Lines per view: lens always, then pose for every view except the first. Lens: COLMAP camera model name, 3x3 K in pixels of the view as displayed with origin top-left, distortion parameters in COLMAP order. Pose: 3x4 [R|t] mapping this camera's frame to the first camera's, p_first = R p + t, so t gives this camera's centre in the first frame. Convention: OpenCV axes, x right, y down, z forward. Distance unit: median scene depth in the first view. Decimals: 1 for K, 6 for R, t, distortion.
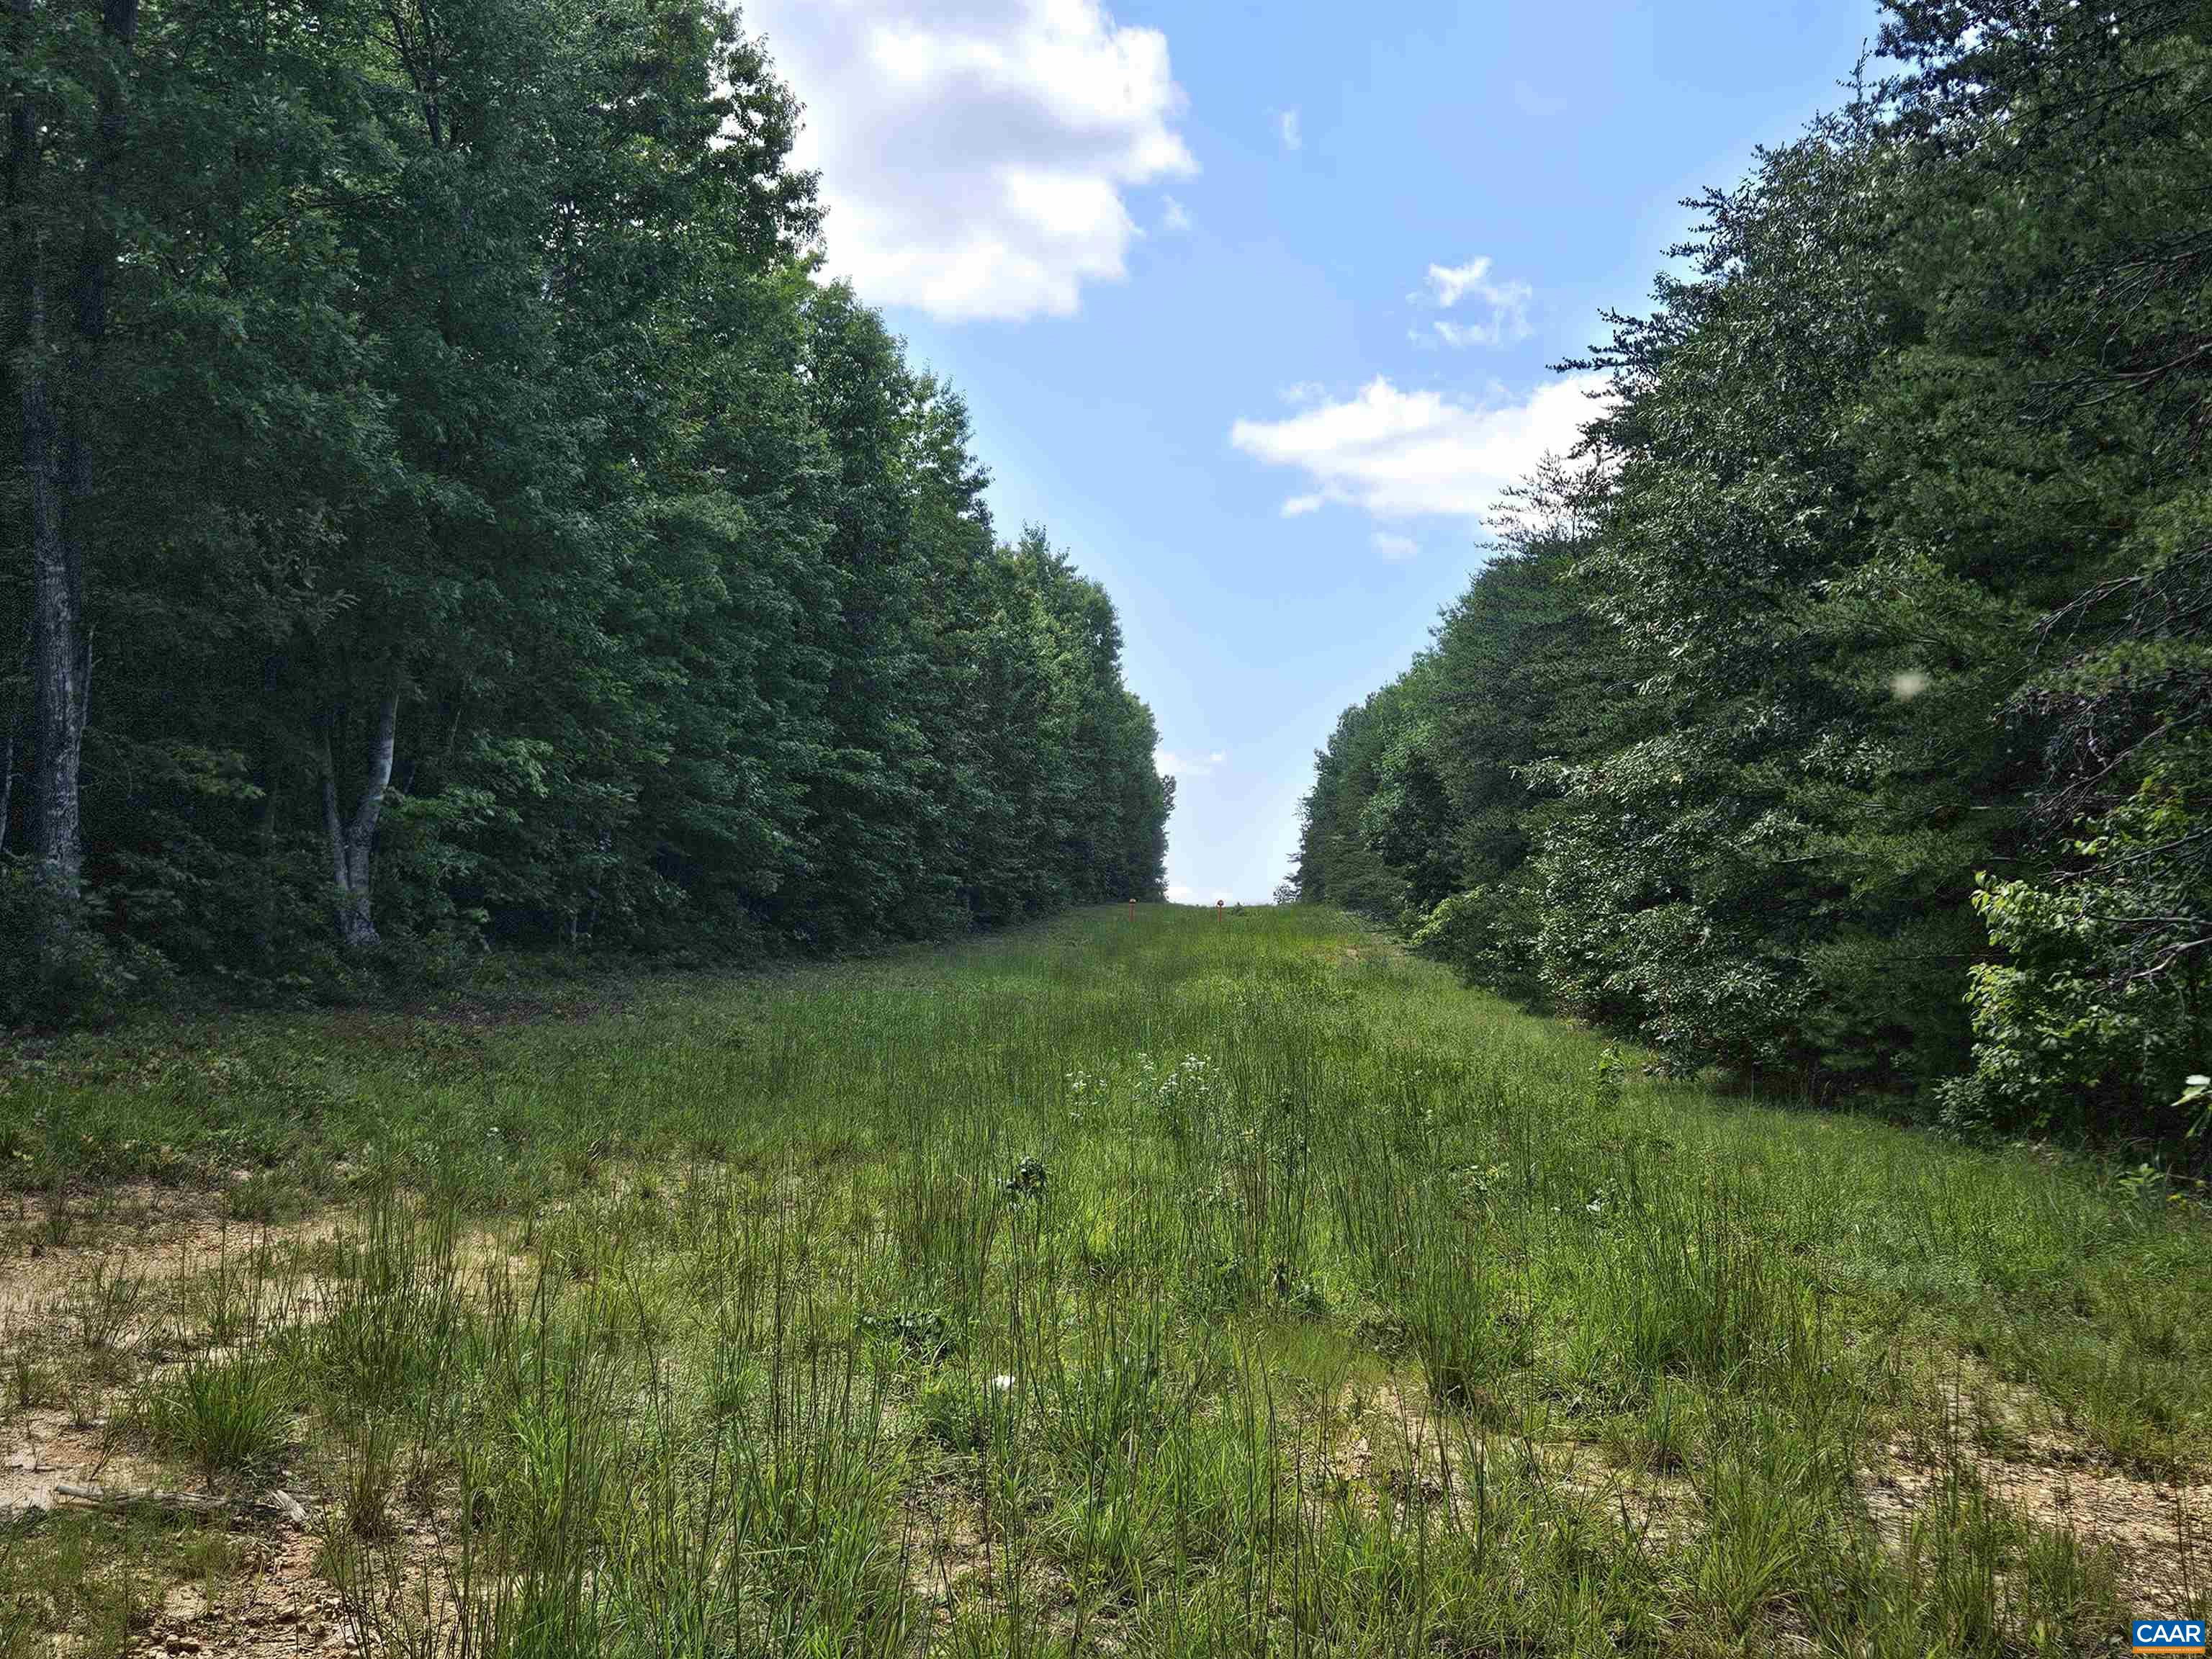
lens RADIAL K [[1475.5, 0, 1106.0], [0, 1475.5, 829.5], [0, 0, 1]] dist [0.000304, -0.000056]
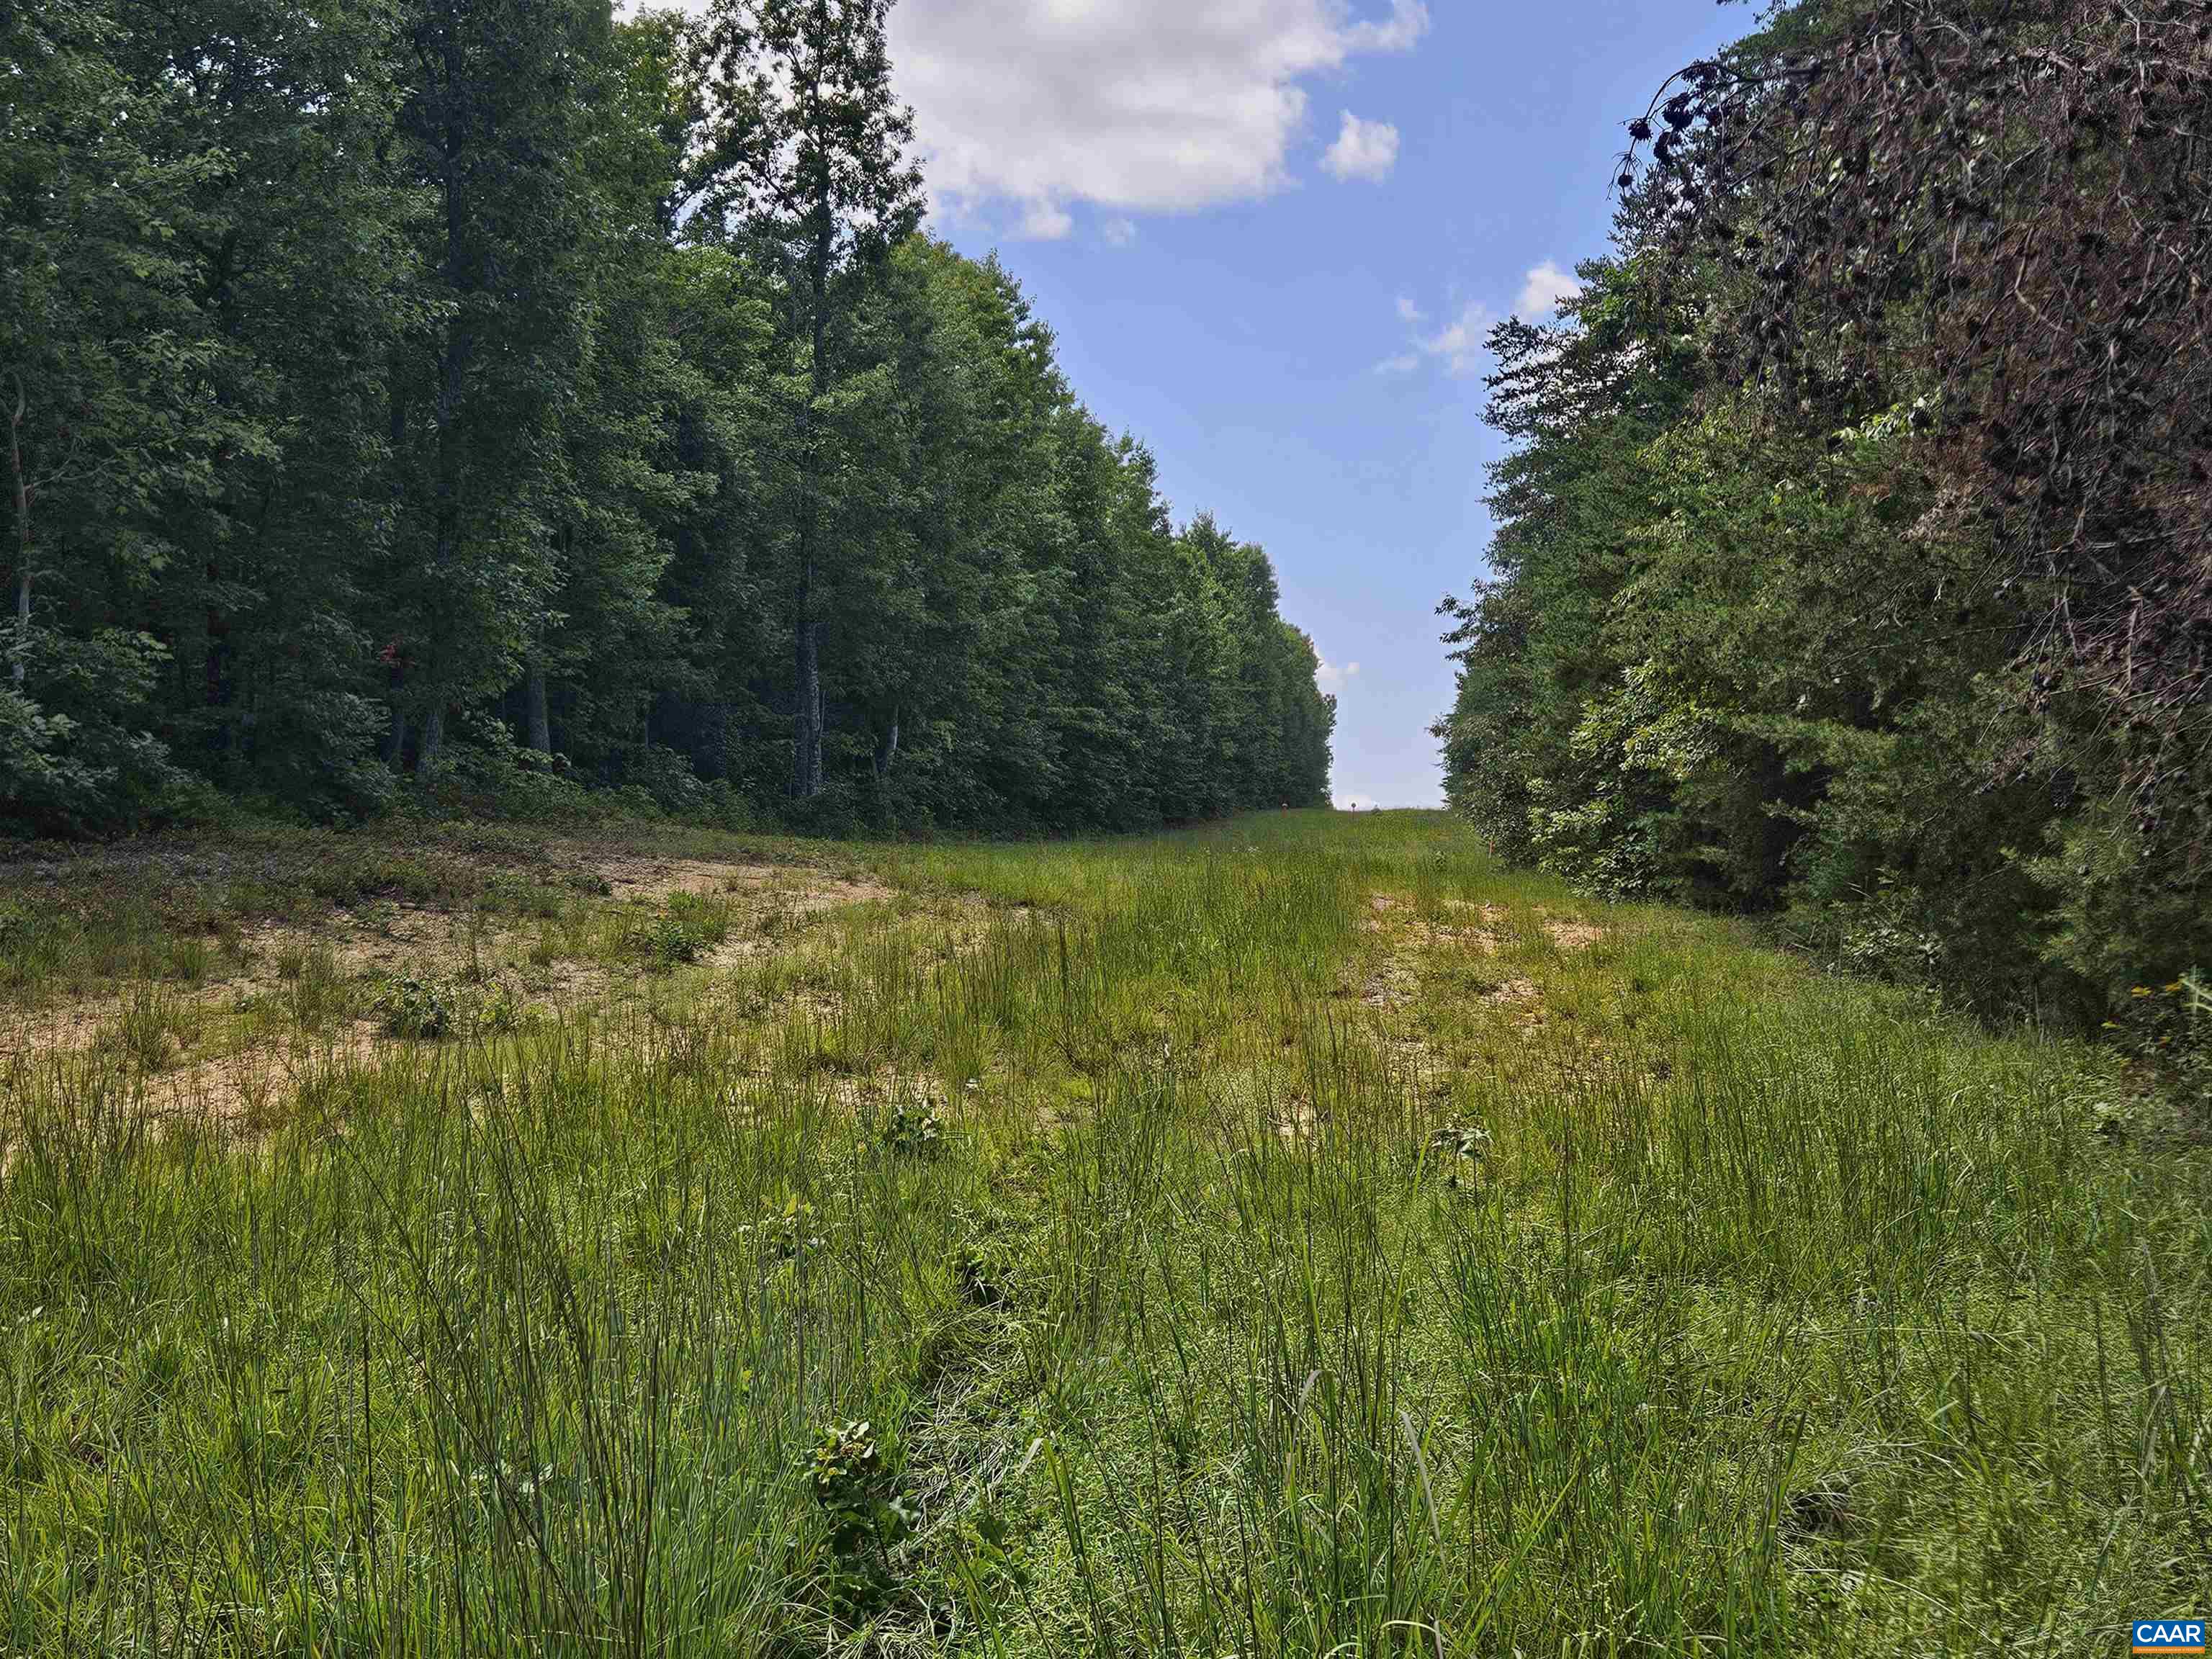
lens RADIAL K [[1489.5, 0, 1106.3], [0, 1489.5, 828.9], [0, 0, 1]] dist [0.000245, 0.000010]
pose [[0.992627, -0.010181, -0.120779, 0.021995], [0.017339, 0.998145, 0.058362, -0.010112], [0.119961, -0.060025, 0.990962, -0.323800]]
